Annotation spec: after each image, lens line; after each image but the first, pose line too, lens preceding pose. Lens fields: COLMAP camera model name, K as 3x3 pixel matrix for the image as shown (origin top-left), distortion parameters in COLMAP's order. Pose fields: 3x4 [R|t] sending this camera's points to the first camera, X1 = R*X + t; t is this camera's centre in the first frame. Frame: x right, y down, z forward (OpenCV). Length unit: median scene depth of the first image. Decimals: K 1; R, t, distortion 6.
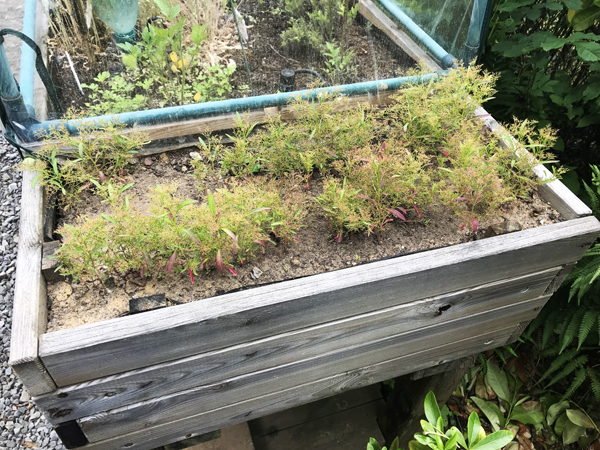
lens RADIAL K [[490.9, 0, 300.0], [0, 490.9, 225.0], [0, 0, 1]] dist [0.045954, -0.093510]
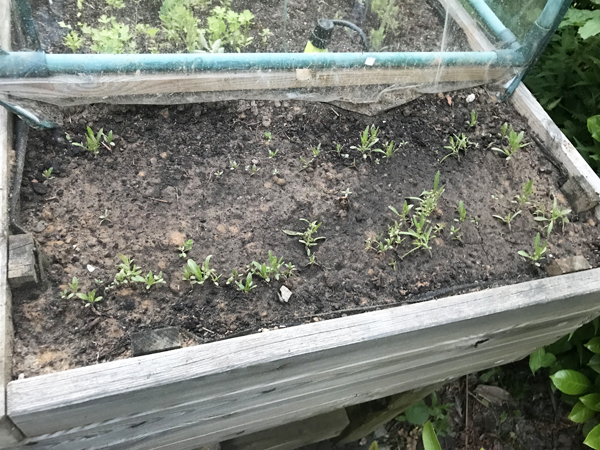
lens RADIAL K [[490.9, 0, 300.0], [0, 490.9, 225.0], [0, 0, 1]] dist [0.045954, -0.093510]
pose [[0.985018, 0.116913, 0.126768, -0.187688], [-0.133946, 0.981692, 0.135423, -0.129086], [-0.108615, -0.150374, 0.982645, 0.237422]]
